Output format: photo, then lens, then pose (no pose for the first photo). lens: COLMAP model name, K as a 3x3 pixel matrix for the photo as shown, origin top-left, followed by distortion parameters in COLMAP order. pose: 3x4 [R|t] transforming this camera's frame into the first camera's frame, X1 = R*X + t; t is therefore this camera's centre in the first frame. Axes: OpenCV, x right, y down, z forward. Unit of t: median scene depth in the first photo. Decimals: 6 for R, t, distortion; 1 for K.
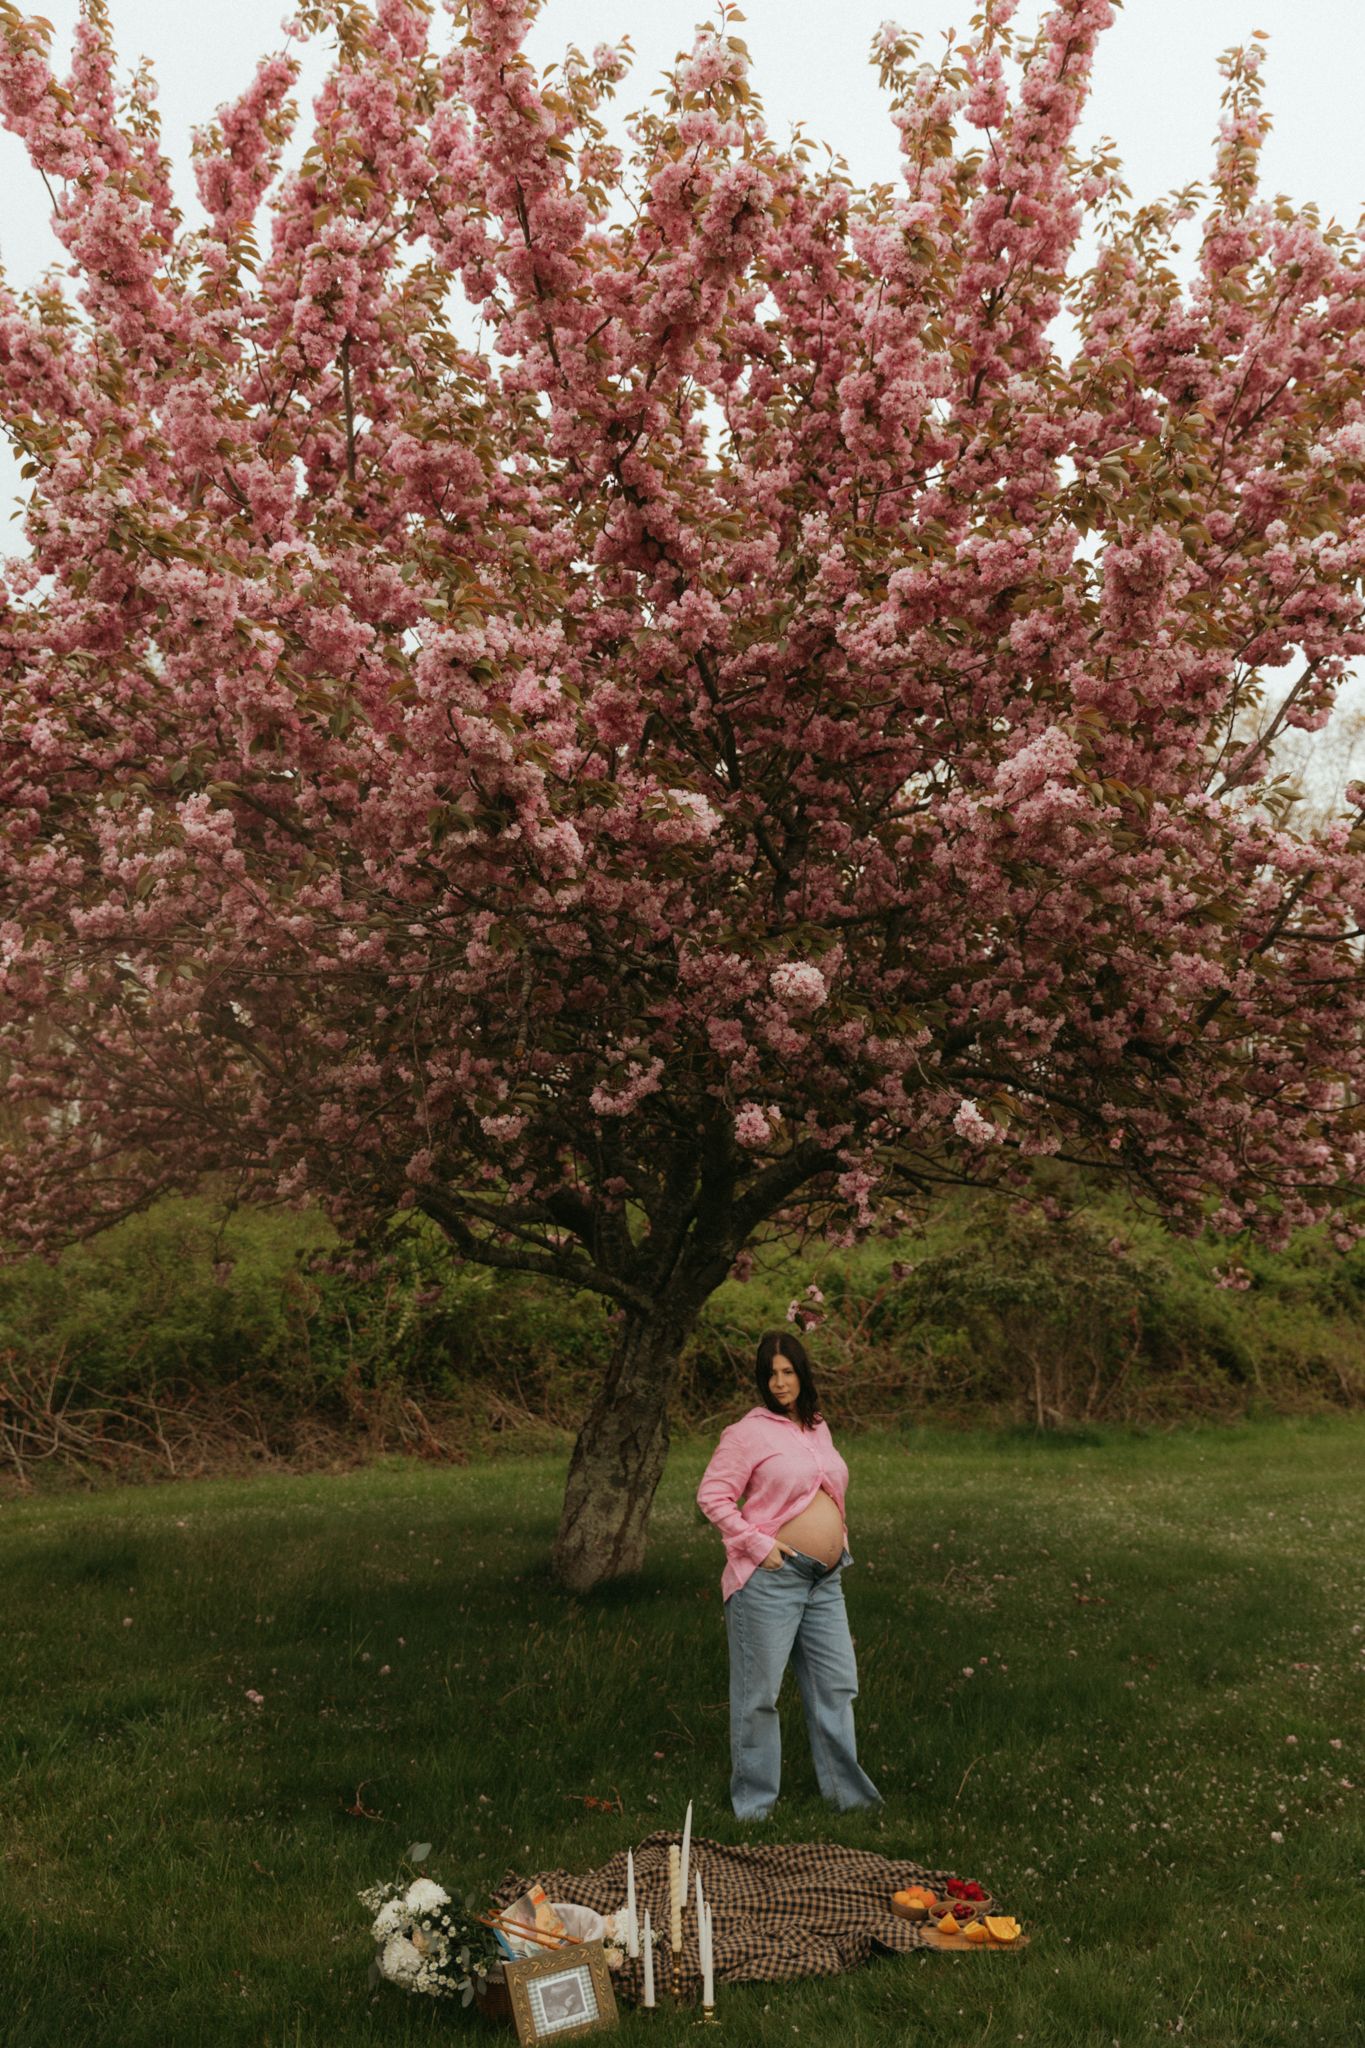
lens RADIAL K [[2018.4, 0, 693.5], [0, 2018.4, 1015.5], [0, 0, 1]] dist [0.031857, 0.004534]
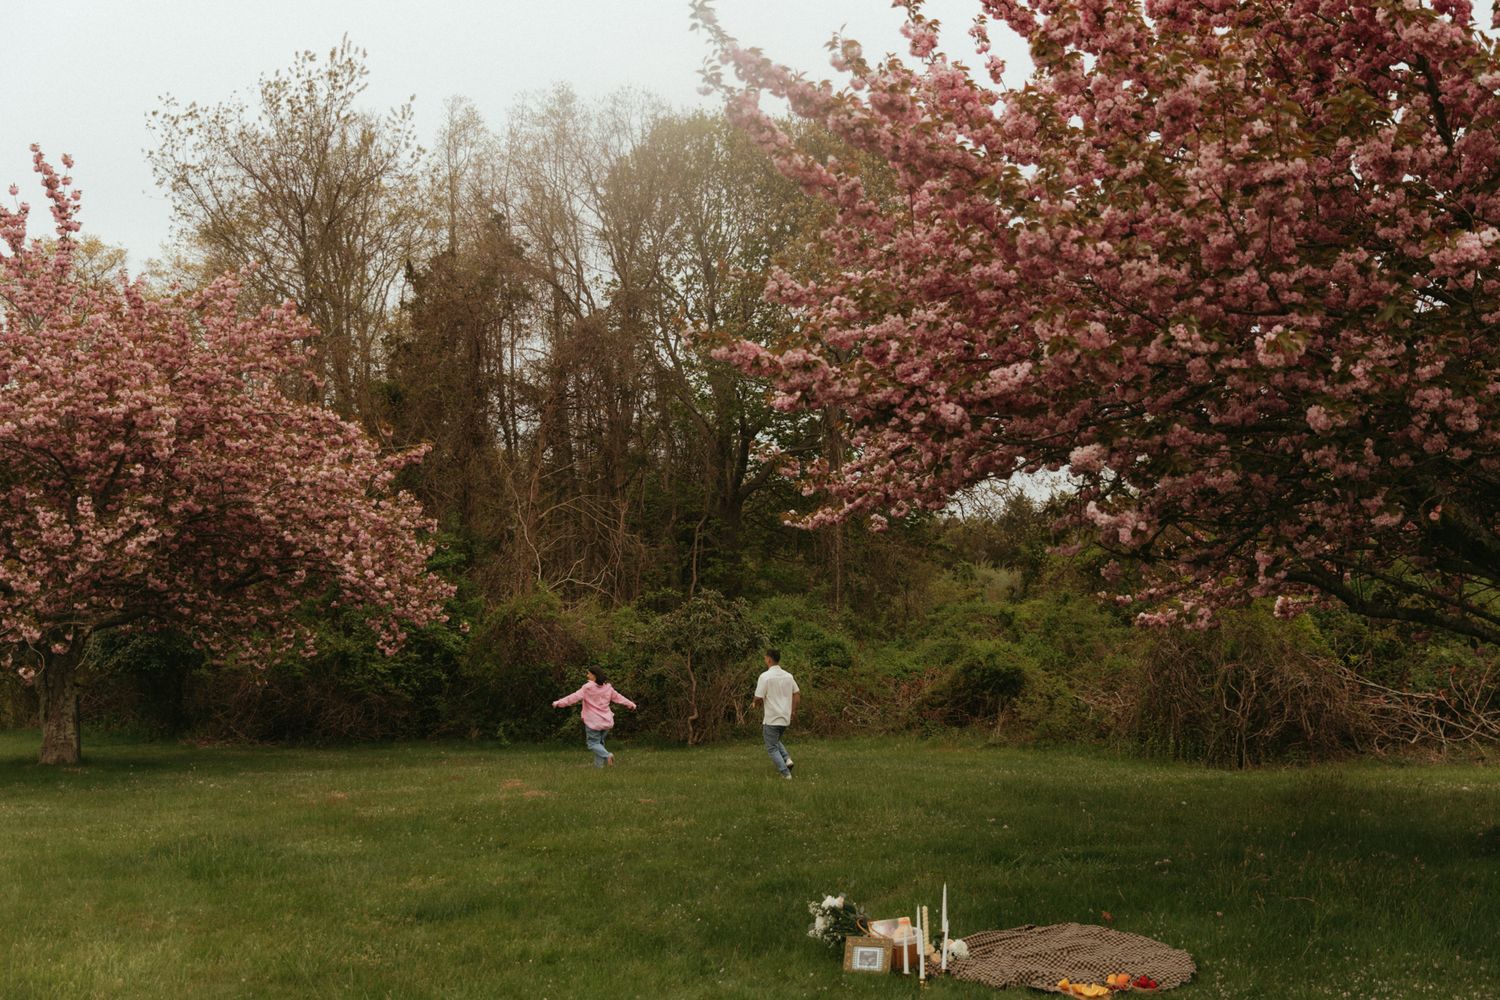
lens RADIAL K [[1439.4, 0, 750.0], [0, 1439.4, 500.0], [0, 0, 1]] dist [0.015726, -0.015614]
pose [[0.501202, -0.075738, -0.862010, 0.556191], [0.119393, 0.992688, -0.017801, 0.000693], [0.857054, -0.093996, 0.506579, 0.062917]]
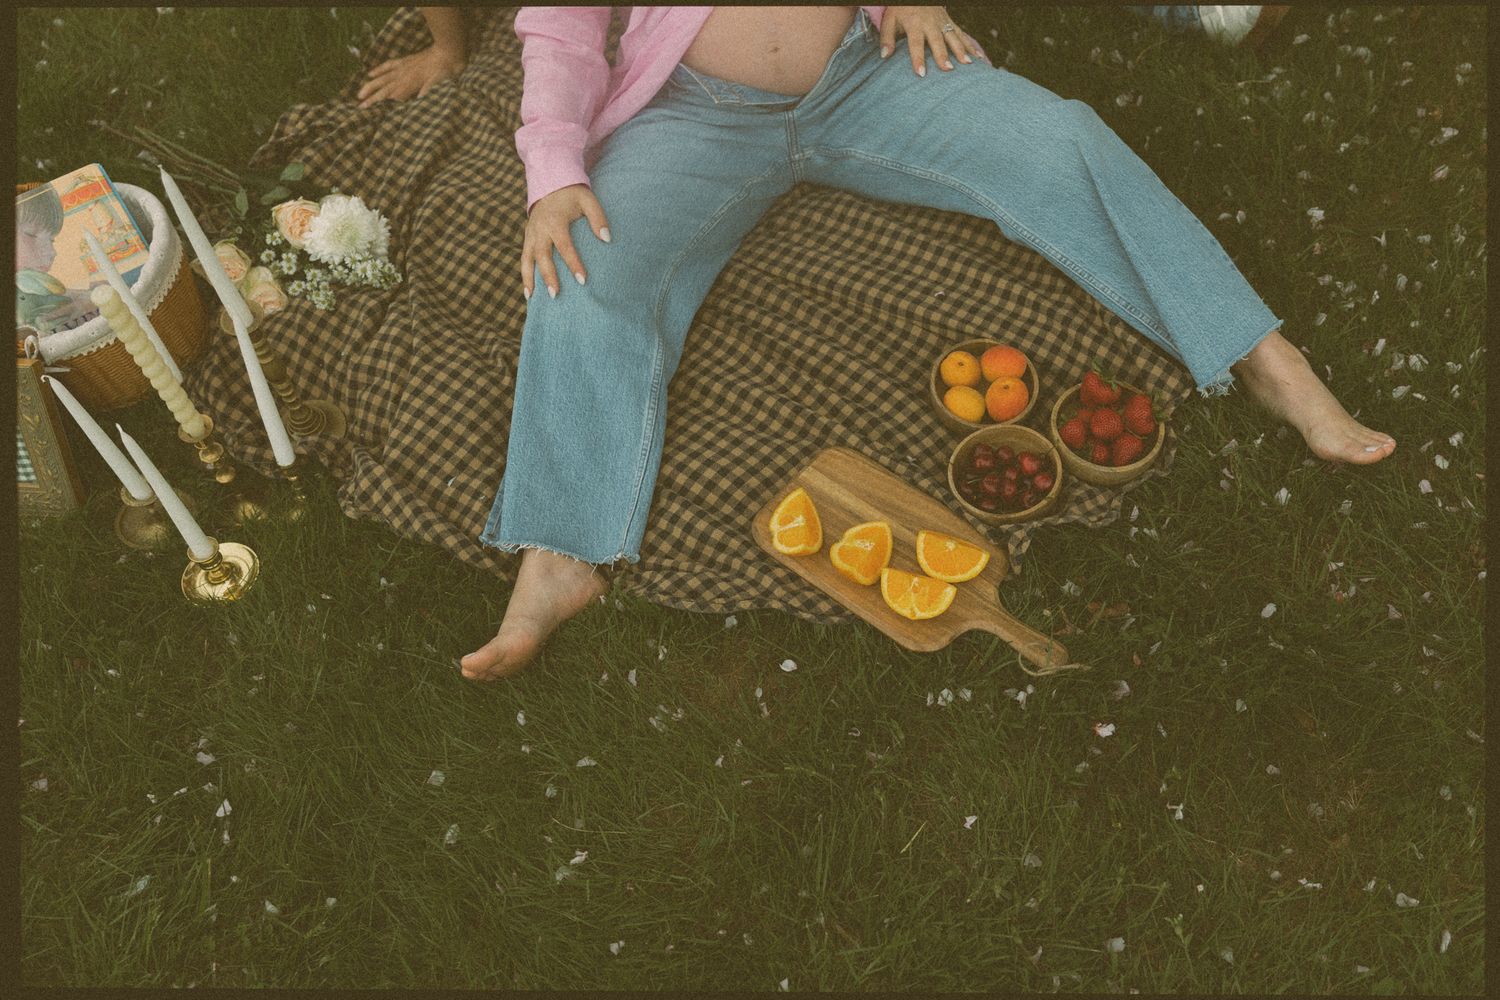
lens RADIAL K [[1478.3, 0, 742.5], [0, 1478.3, 492.7], [0, 0, 1]] dist [0.031857, 0.004534]
pose [[0.749678, 0.493940, -0.440461, 0.115363], [0.157911, 0.512817, 0.843850, 0.087753], [0.642687, -0.702170, 0.306449, 0.441548]]
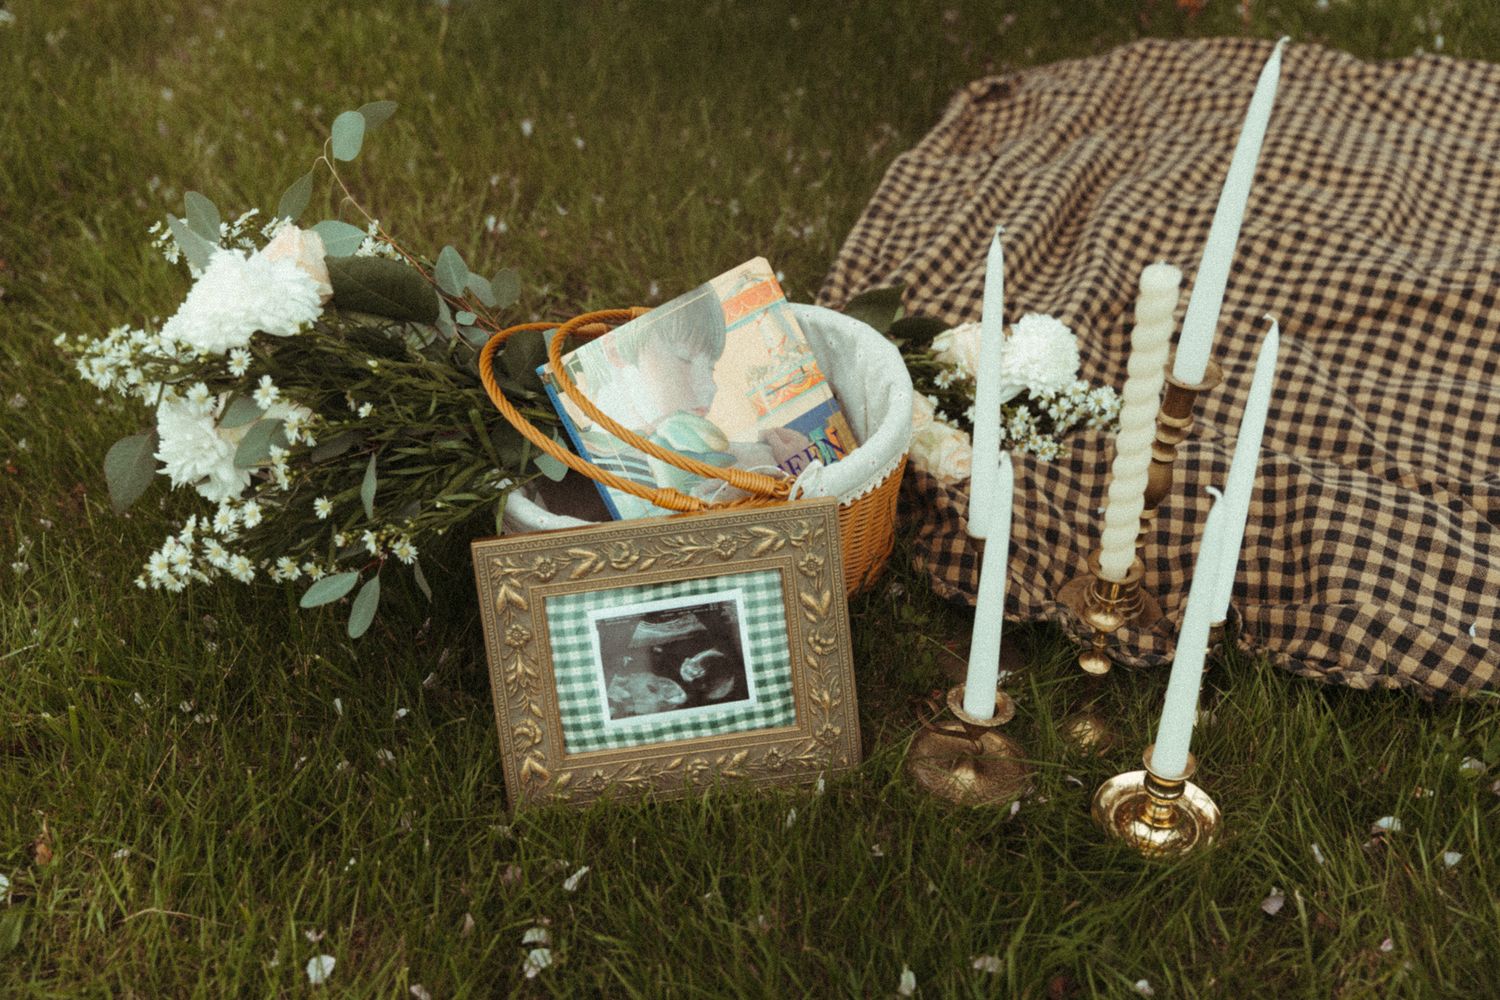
lens RADIAL K [[1478.3, 0, 742.5], [0, 1478.3, 492.7], [0, 0, 1]] dist [0.031857, 0.004534]
pose [[0.896595, 0.239145, -0.372728, 0.010094], [0.071318, 0.752699, 0.654491, 0.140306], [0.437071, -0.613396, 0.657811, 0.384838]]
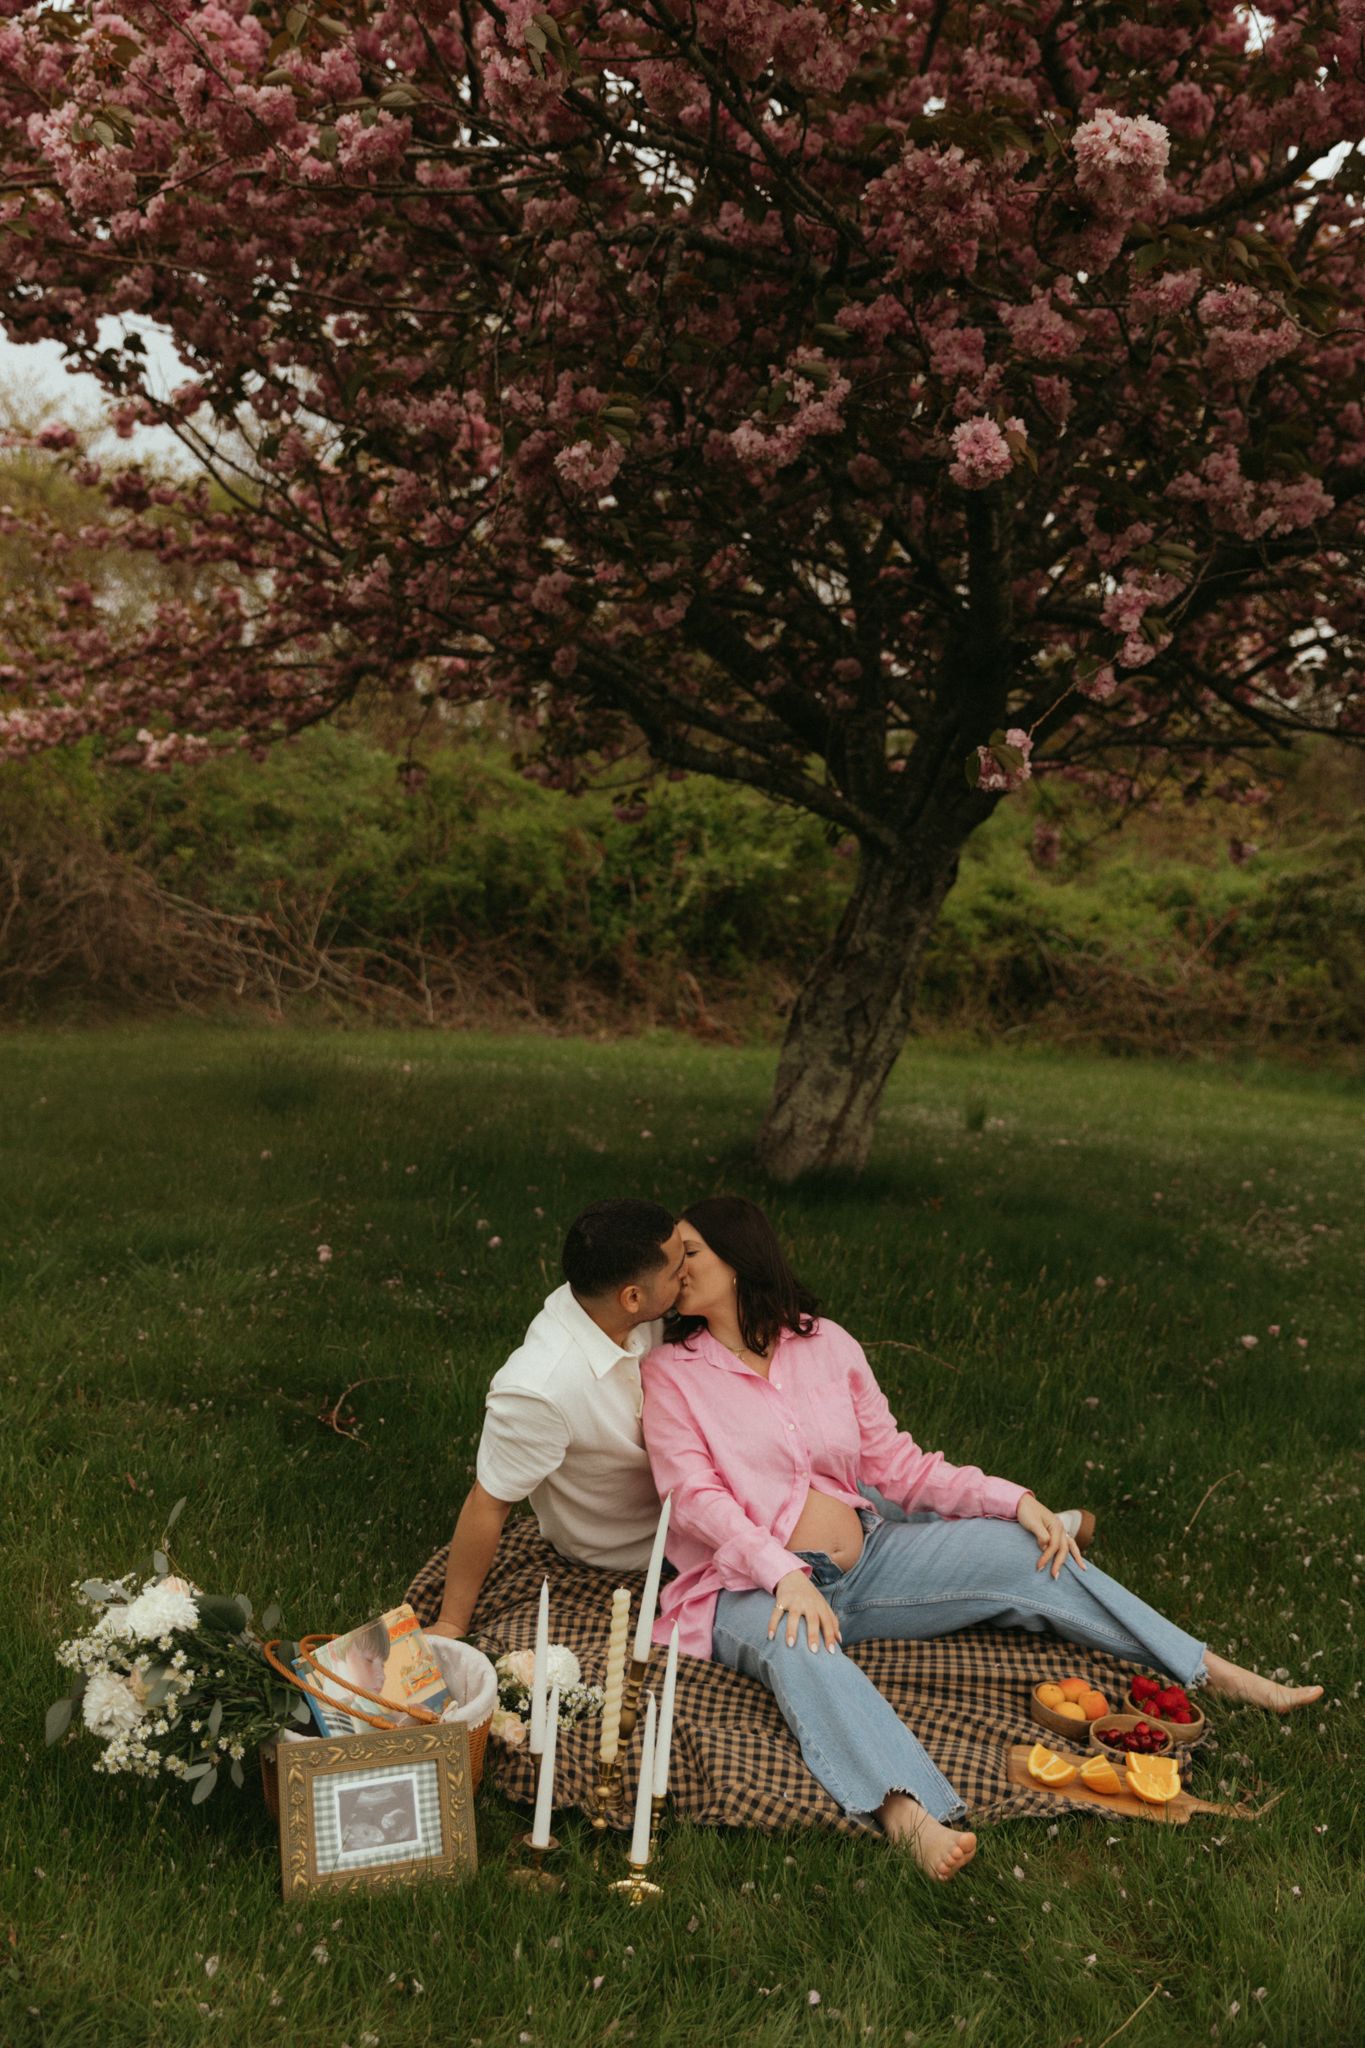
lens RADIAL K [[1965.3, 0, 657.4], [0, 1965.3, 992.6], [0, 0, 1]] dist [0.015726, -0.015614]
pose [[0.975655, 0.096169, -0.197102, 0.043551], [-0.060424, 0.981820, 0.179942, 0.067551], [0.210823, -0.163652, 0.963728, 0.230298]]
